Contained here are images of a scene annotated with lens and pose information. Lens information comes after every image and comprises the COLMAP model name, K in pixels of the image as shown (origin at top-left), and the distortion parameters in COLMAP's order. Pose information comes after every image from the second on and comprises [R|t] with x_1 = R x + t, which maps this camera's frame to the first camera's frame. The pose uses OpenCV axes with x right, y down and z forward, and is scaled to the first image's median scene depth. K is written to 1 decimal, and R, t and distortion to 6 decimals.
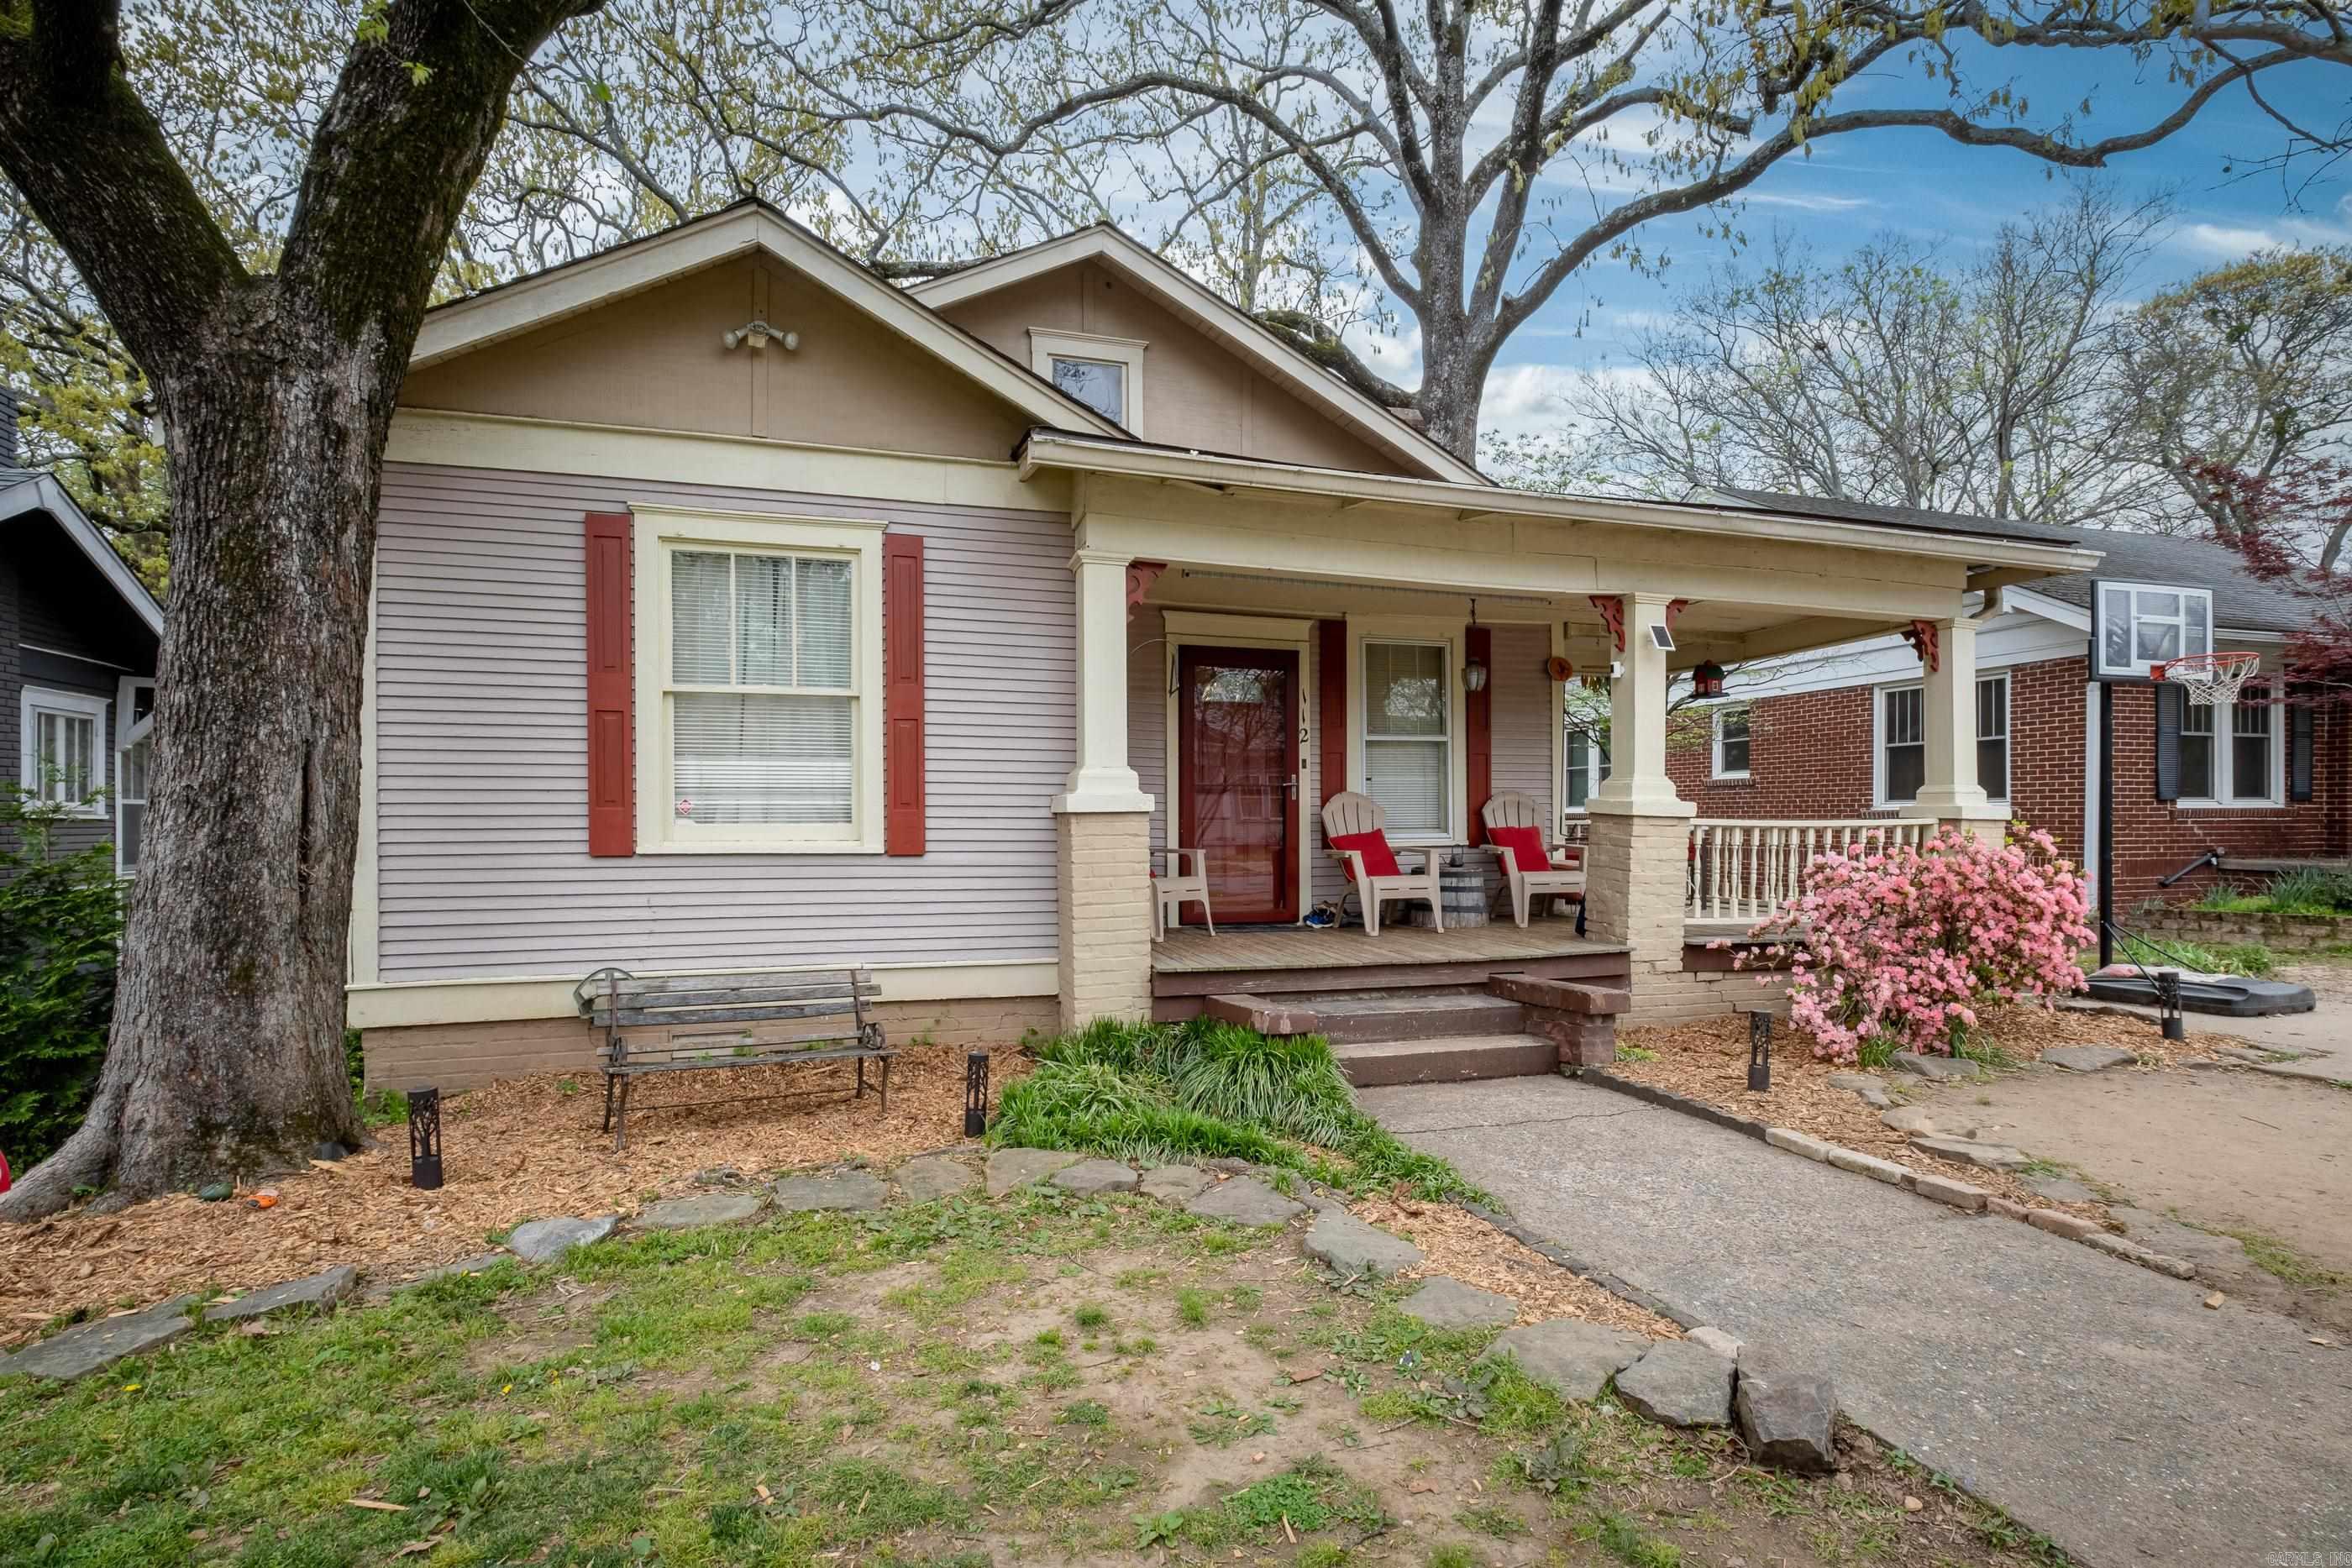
lens RADIAL K [[1186.4, 0, 1277.9], [0, 1186.4, 818.3], [0, 0, 1]] dist [-0.004377, -0.000766]
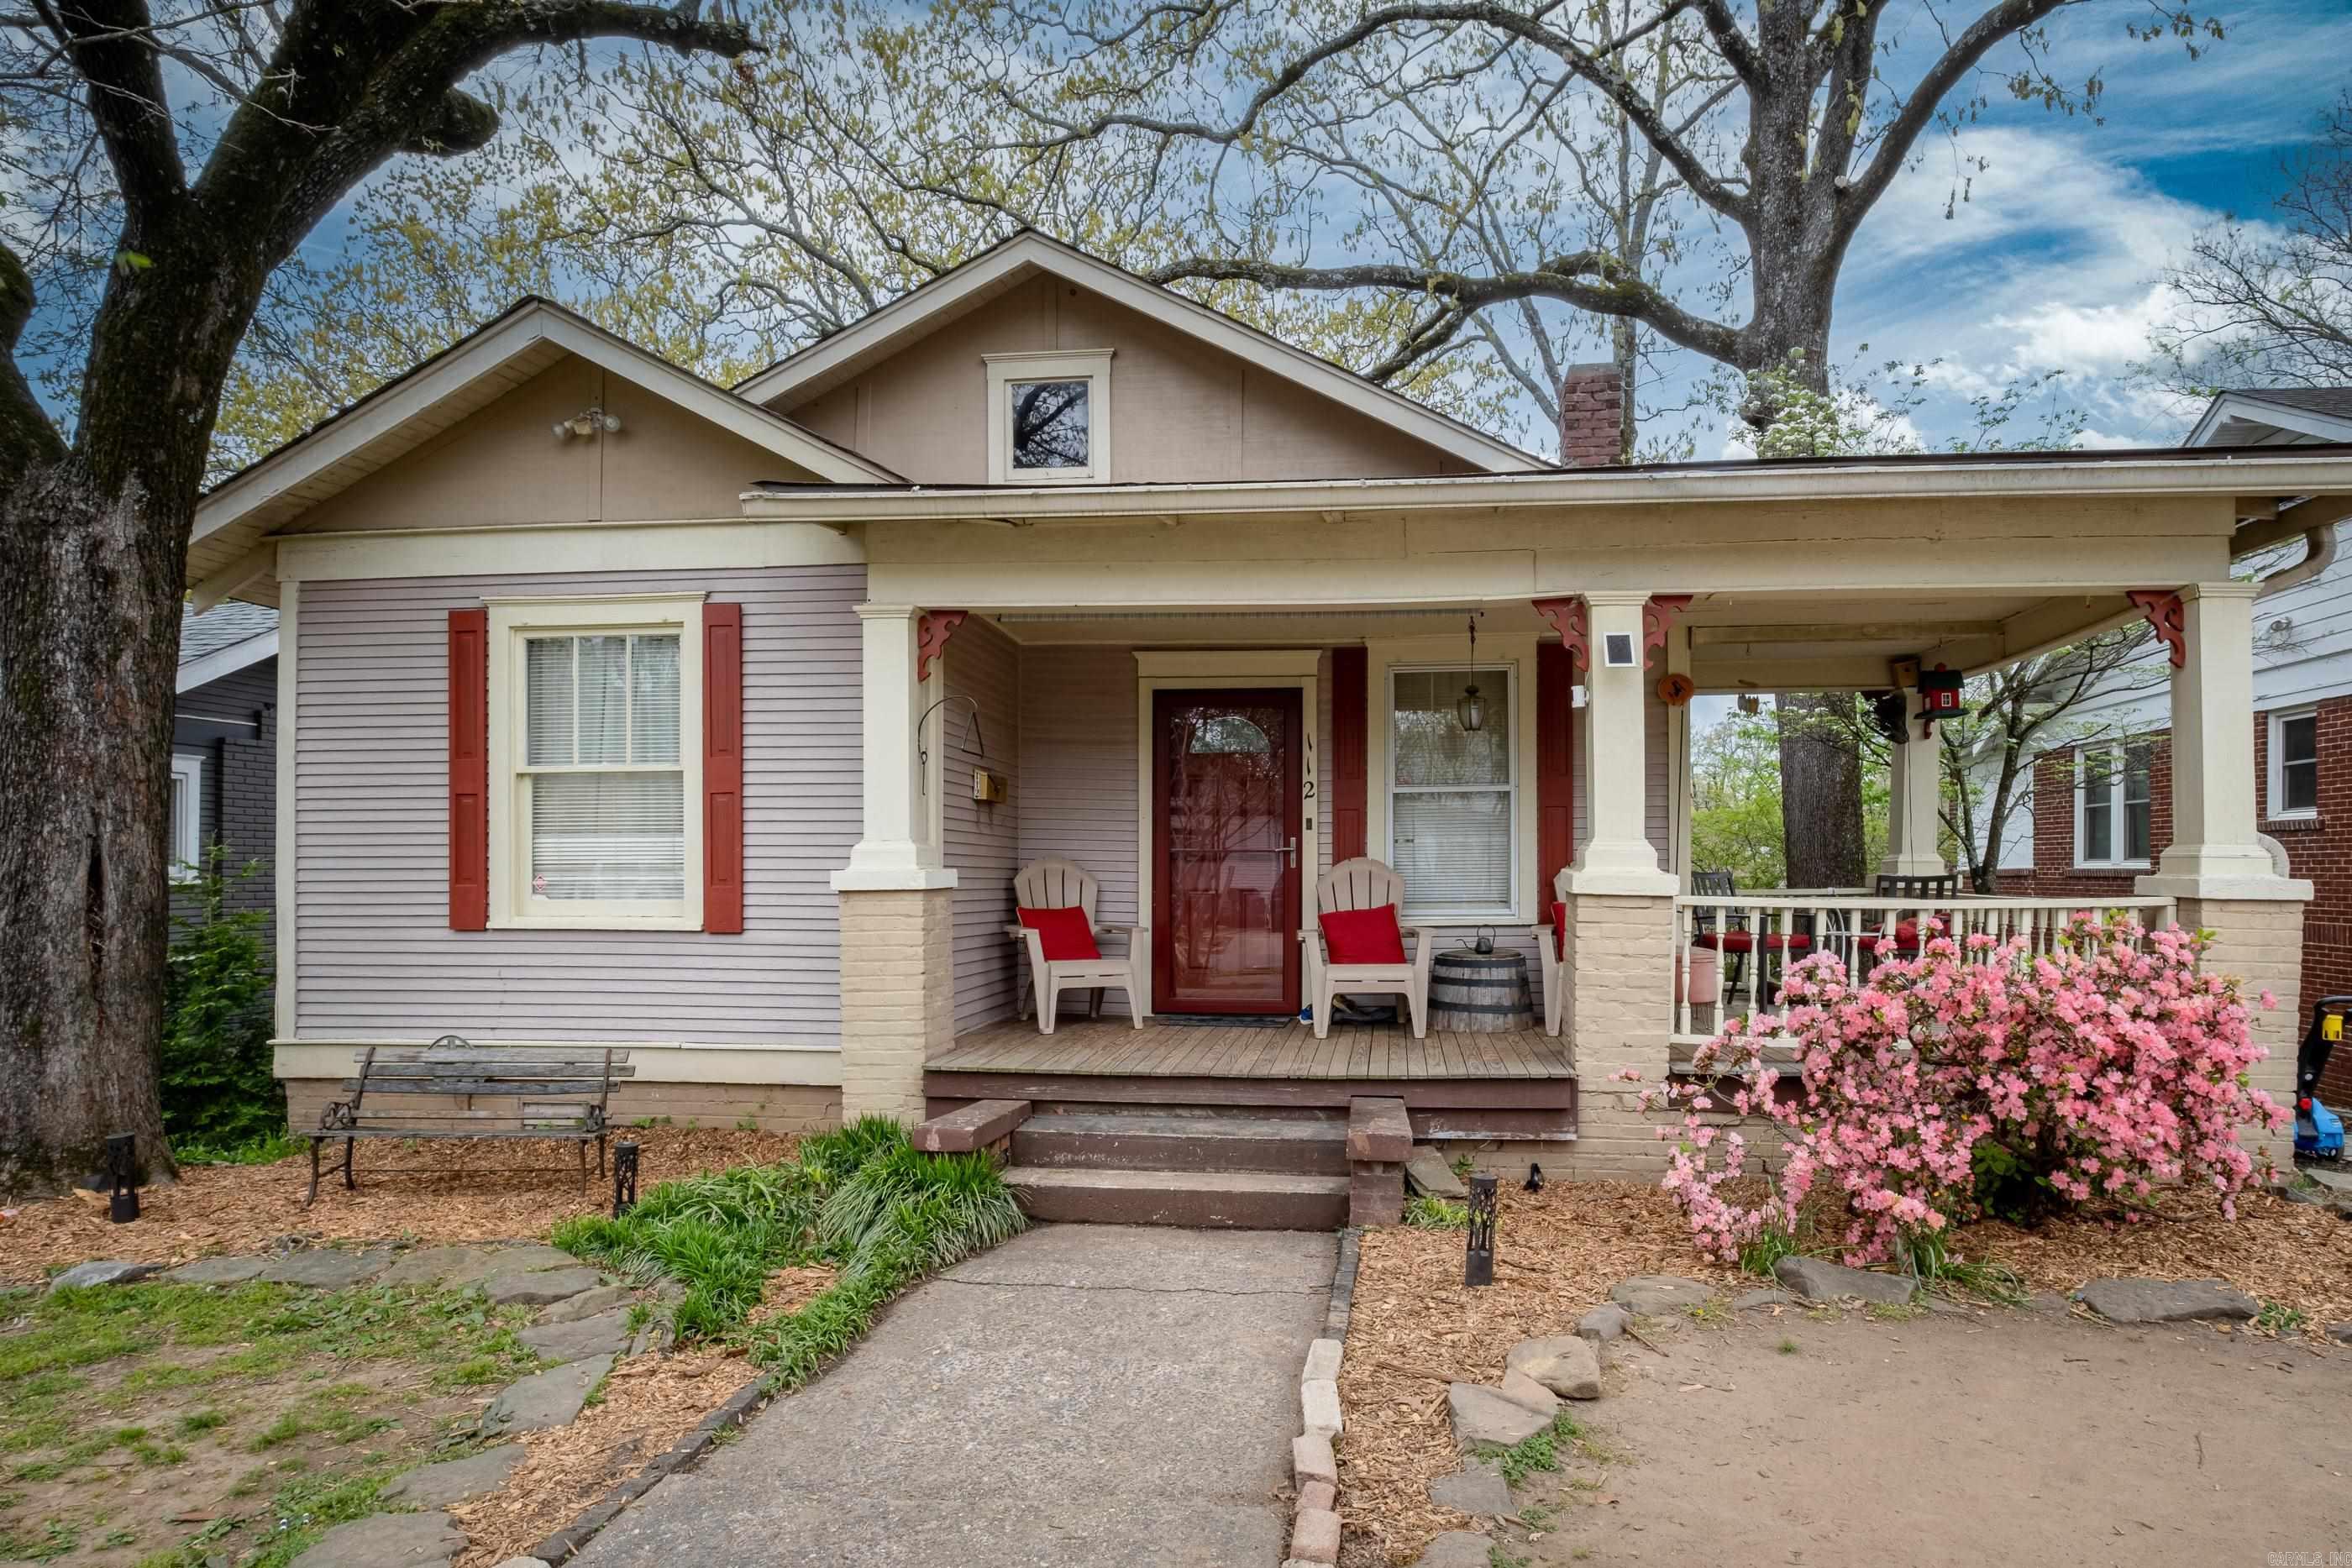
lens RADIAL K [[1392.0, 0, 1311.9], [0, 1392.0, 852.4], [0, 0, 1]] dist [-0.006426, -0.000039]
pose [[0.907869, -0.005652, -0.419217, 0.511873], [0.001091, 0.999938, -0.011119, -0.018395], [0.419253, 0.009638, 0.907818, 0.144210]]
